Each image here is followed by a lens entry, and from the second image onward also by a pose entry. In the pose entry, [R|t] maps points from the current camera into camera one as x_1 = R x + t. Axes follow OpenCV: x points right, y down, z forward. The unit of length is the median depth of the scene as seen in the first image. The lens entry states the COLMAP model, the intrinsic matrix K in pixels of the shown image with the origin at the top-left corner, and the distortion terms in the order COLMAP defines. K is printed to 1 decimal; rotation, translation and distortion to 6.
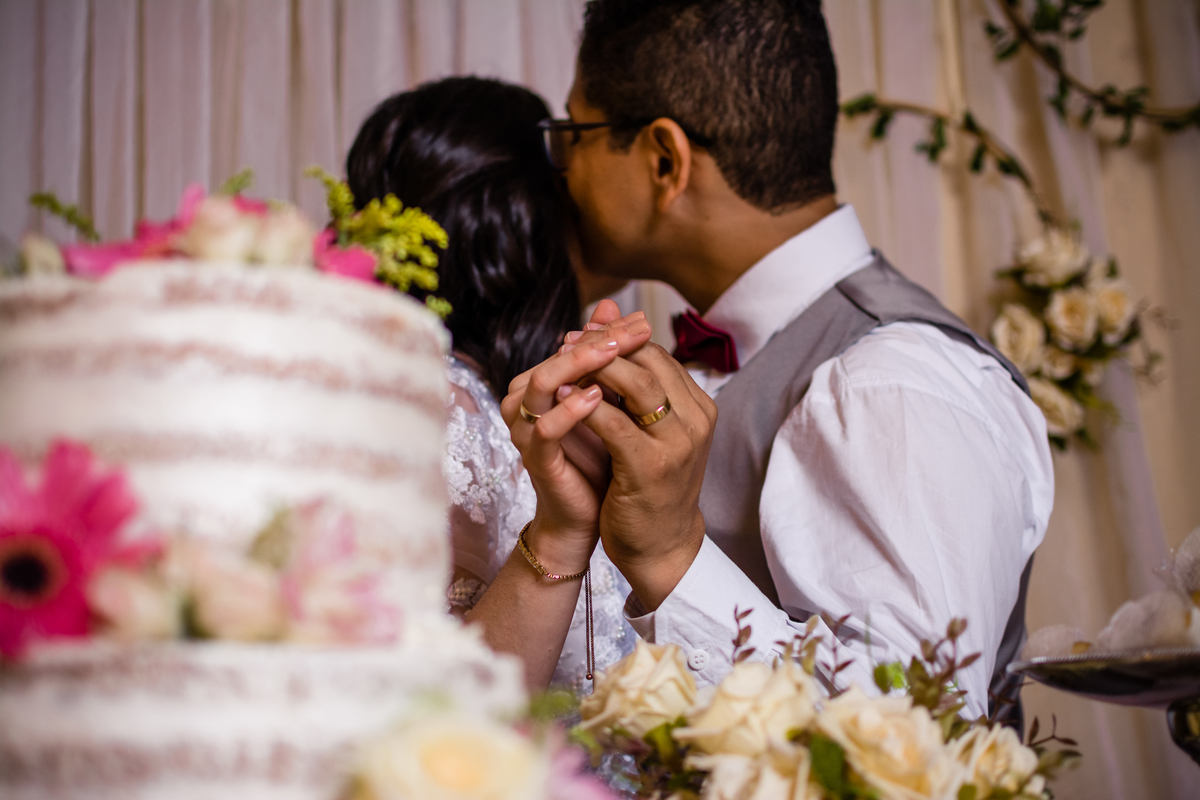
lens RADIAL K [[1875.5, 0, 600.0], [0, 1875.5, 400.0], [0, 0, 1]] dist [-0.177691, 0.068725]
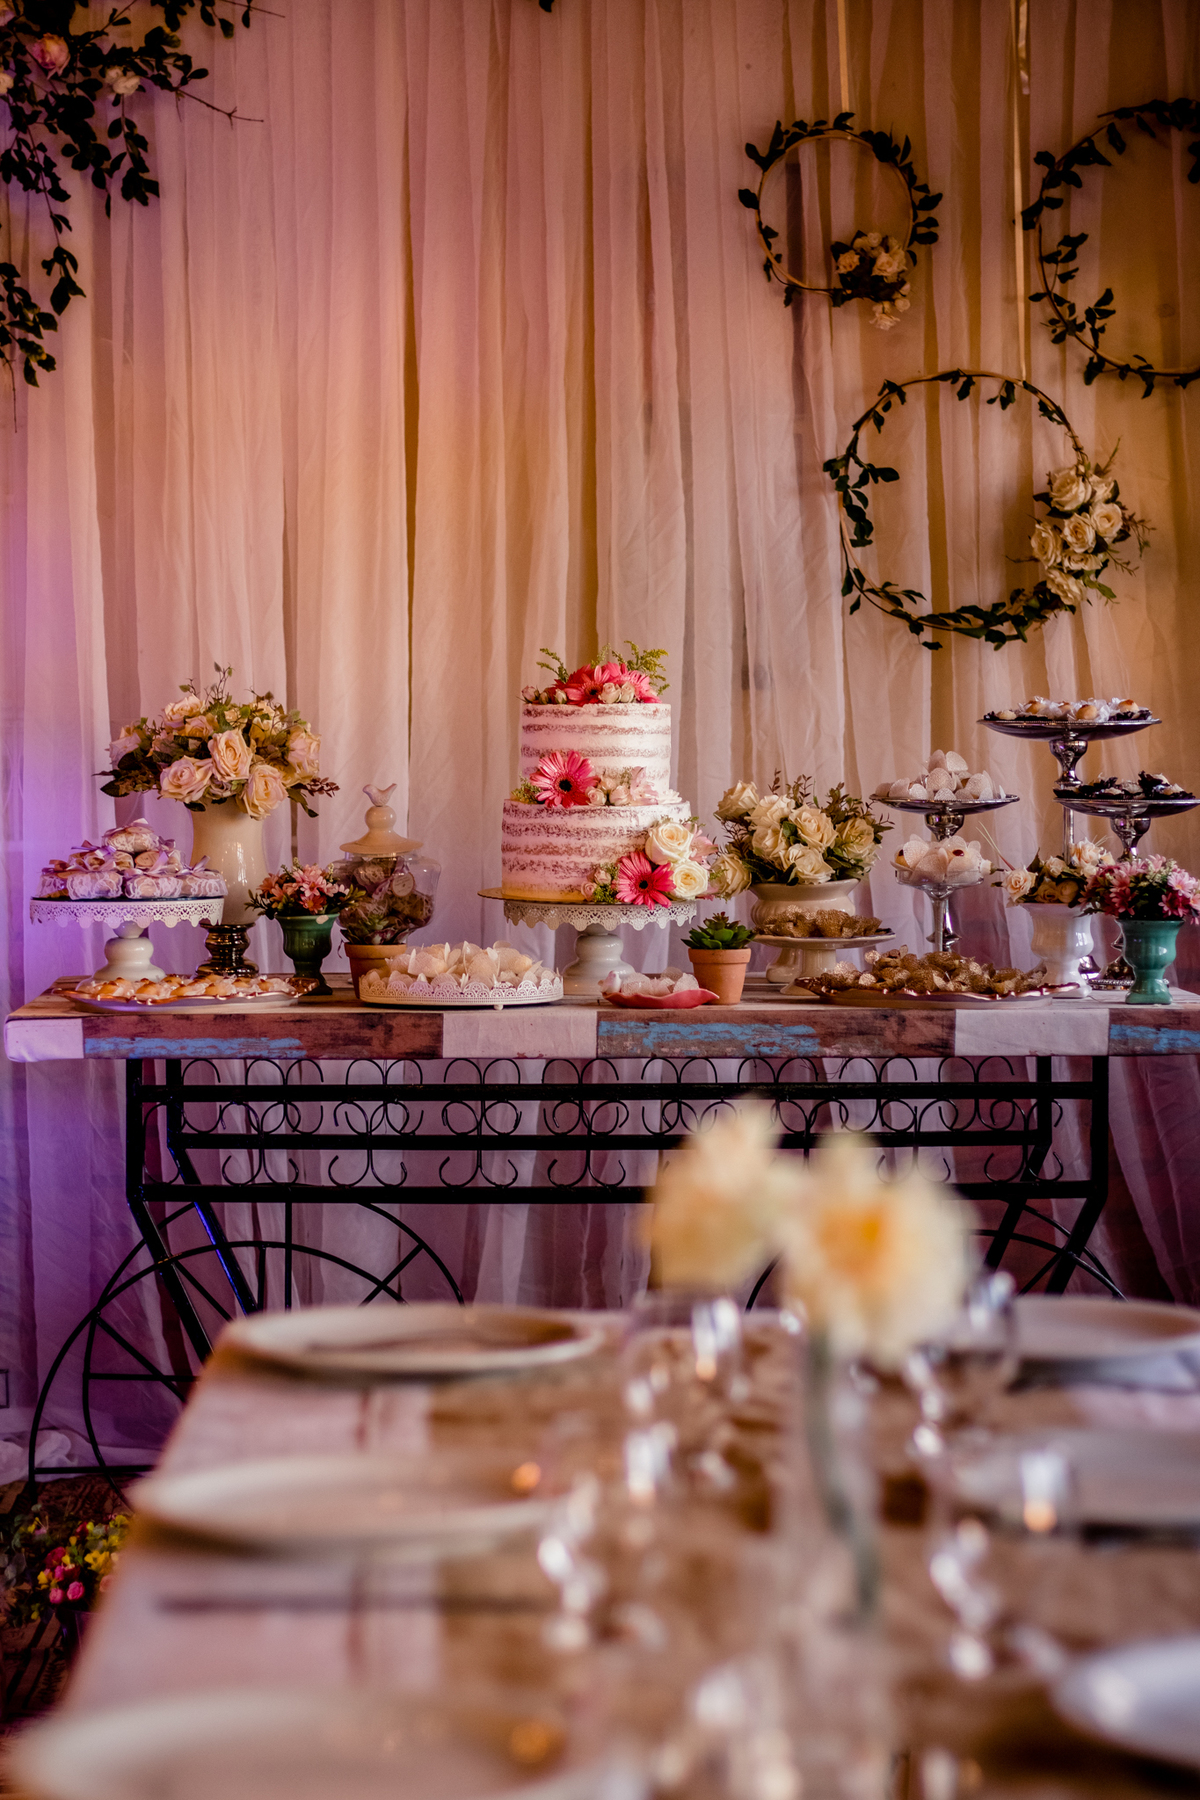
lens RADIAL K [[2813.3, 0, 600.0], [0, 2813.3, 900.0], [0, 0, 1]] dist [-0.177691, 0.068725]
pose [[0.993928, 0.027823, -0.106455, 0.303781], [-0.000734, 0.969156, 0.246448, -0.835318], [0.110028, -0.244873, 0.963292, -3.537138]]
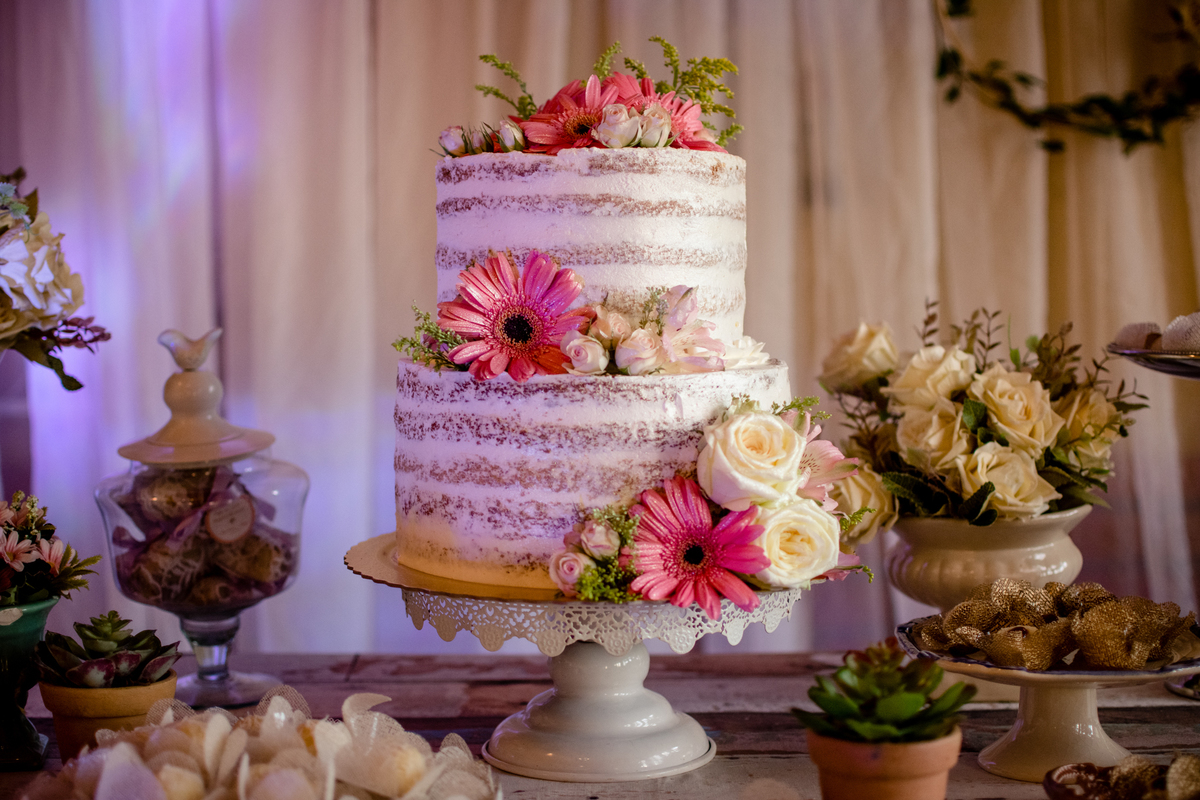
lens RADIAL K [[1843.1, 0, 600.0], [0, 1843.1, 400.0], [0, 0, 1]] dist [-0.178774, 0.007338]
pose [[0.991568, 0.024382, -0.127275, 0.002507], [0.007432, 0.969826, 0.243684, -0.197321], [0.129376, -0.242575, 0.961467, -0.539061]]
